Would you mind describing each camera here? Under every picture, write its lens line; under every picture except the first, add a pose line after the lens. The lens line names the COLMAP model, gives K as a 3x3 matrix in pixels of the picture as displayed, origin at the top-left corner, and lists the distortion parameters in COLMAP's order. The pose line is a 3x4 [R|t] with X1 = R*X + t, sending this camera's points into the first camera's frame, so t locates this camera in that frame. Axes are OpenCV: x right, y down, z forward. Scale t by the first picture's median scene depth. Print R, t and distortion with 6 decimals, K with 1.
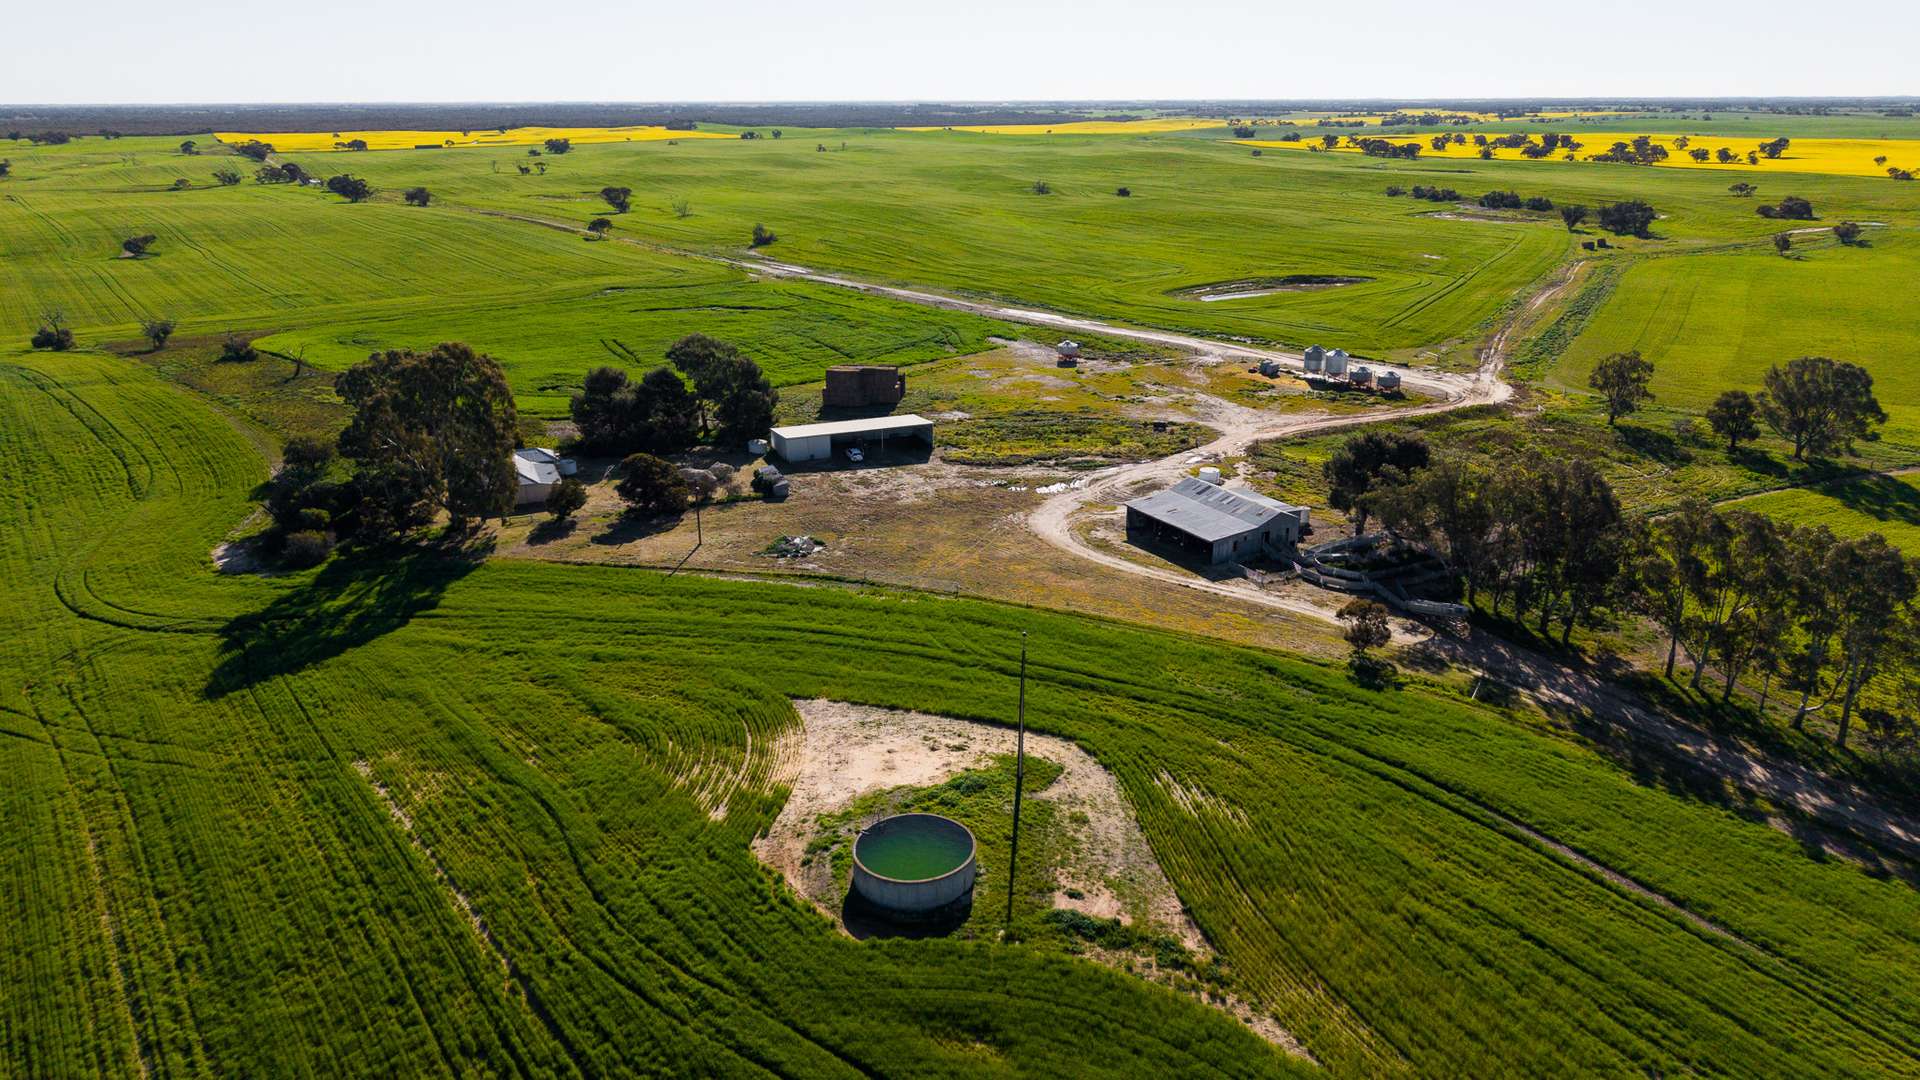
lens RADIAL K [[1274.9, 0, 954.8], [0, 1274.9, 541.7], [0, 0, 1]] dist [0.020664, -0.010136]
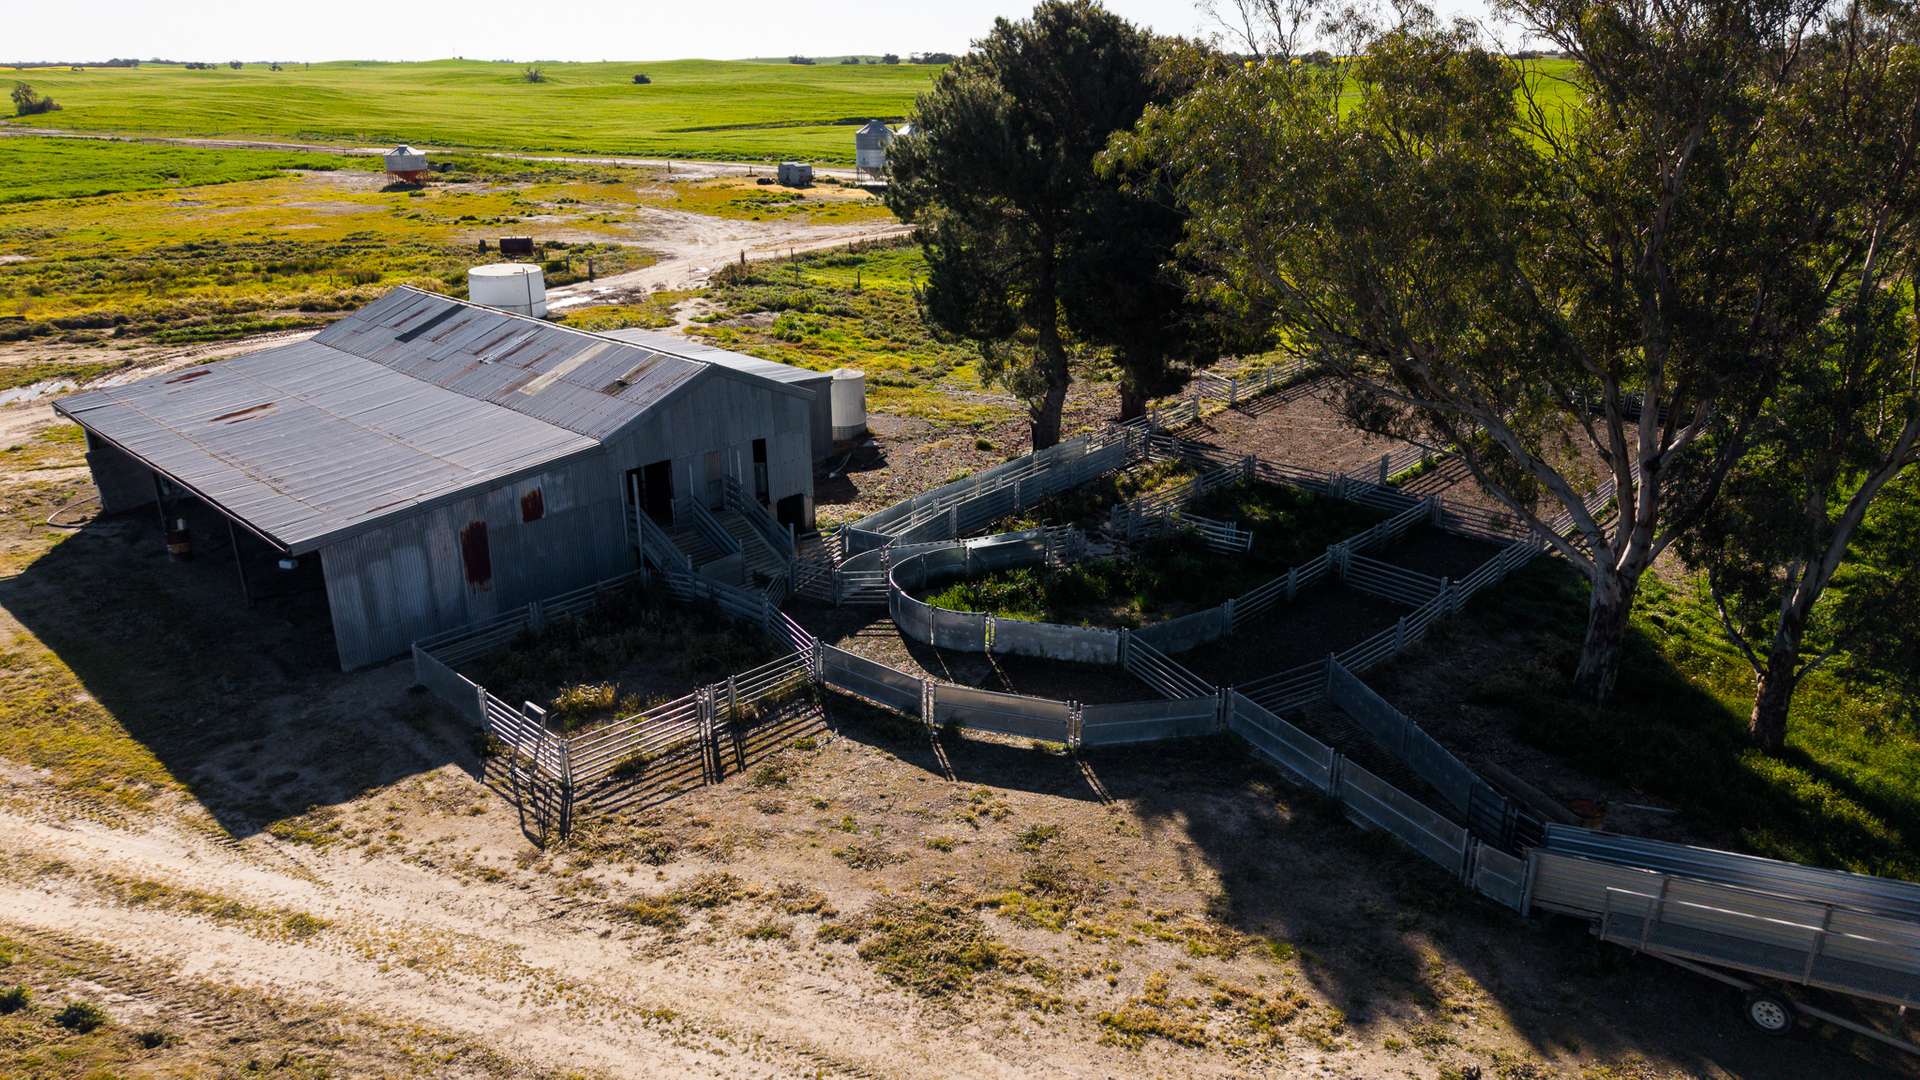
lens RADIAL K [[1274.9, 0, 959.6], [0, 1274.9, 540.6], [0, 0, 1]] dist [0.020664, -0.010136]
pose [[0.948809, -0.109736, 0.296174, 0.187031], [0.102554, 0.993934, 0.039728, 0.000842], [-0.298737, -0.007320, 0.954307, 0.644065]]
